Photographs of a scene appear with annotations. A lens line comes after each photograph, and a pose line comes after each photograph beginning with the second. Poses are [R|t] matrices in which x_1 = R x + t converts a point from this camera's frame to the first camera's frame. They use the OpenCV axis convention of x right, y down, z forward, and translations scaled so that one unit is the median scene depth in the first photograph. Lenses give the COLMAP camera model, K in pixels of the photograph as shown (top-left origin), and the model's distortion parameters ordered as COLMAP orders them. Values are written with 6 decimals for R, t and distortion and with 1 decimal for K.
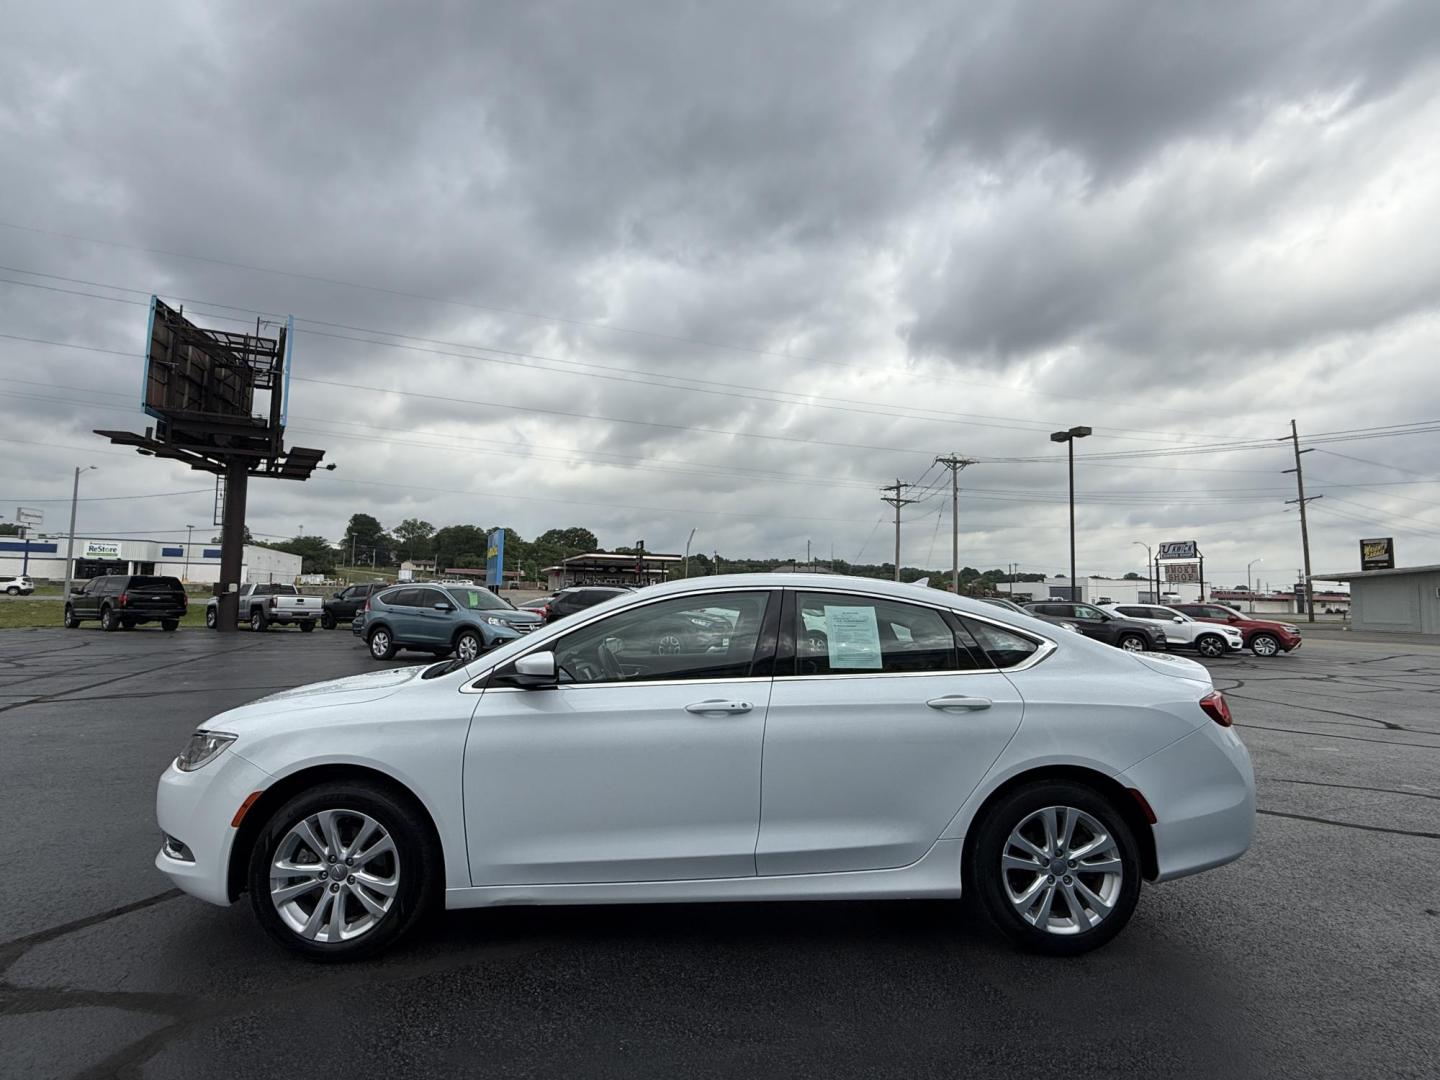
lens RADIAL K [[710.9, 0, 720.0], [0, 710.9, 540.0], [0, 0, 1]] dist [0.002445, -0.000907]
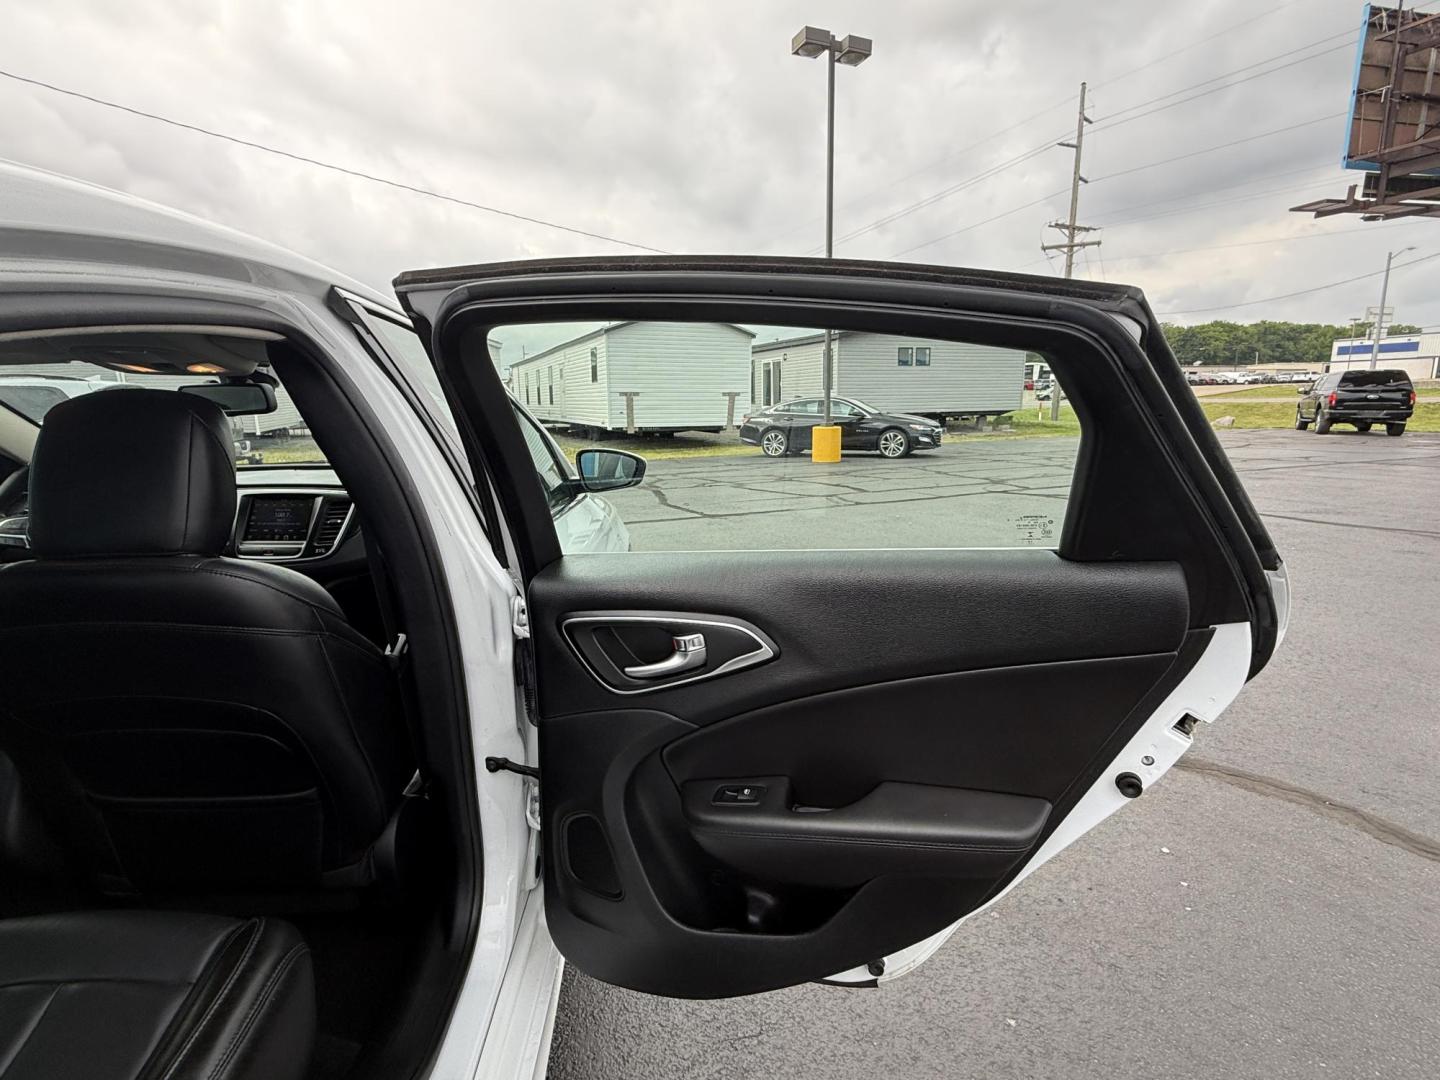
lens RADIAL K [[714.4, 0, 711.3], [0, 714.4, 541.2], [0, 0, 1]] dist [0.003197, -0.001719]
pose [[0.027266, 0.172965, -0.984551, 0.051391], [0.100383, 0.979464, 0.174851, 0.021281], [0.994575, -0.103600, 0.009343, 0.182829]]
